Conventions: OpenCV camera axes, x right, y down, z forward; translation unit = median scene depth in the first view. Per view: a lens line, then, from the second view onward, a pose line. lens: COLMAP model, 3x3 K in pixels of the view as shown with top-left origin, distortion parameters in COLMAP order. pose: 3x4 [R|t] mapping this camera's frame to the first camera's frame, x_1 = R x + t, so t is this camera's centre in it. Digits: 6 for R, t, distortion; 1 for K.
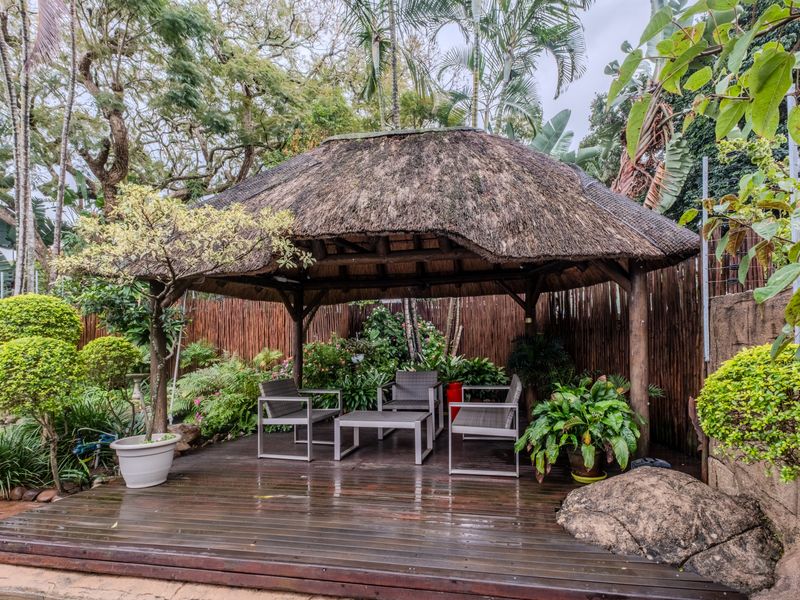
lens RADIAL K [[400.2, 0, 408.6], [0, 400.2, 334.3], [0, 0, 1]] dist [0.004243, -0.004746]
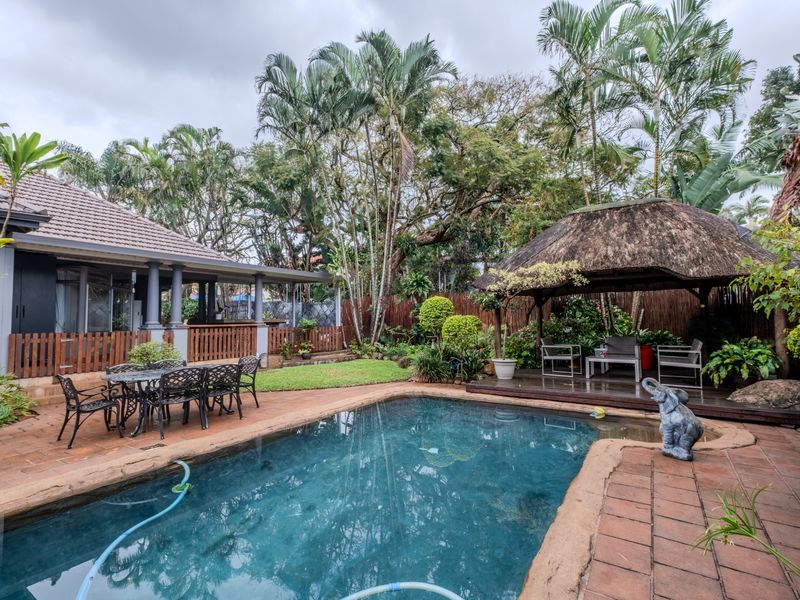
lens RADIAL K [[365.9, 0, 400.2], [0, 365.9, 300.6], [0, 0, 1]] dist [-0.005662, -0.001908]
pose [[0.928766, -0.011797, -0.370480, -0.420131], [-0.002171, 0.999303, -0.037262, -0.000477], [0.370661, 0.035412, 0.928093, -1.176194]]
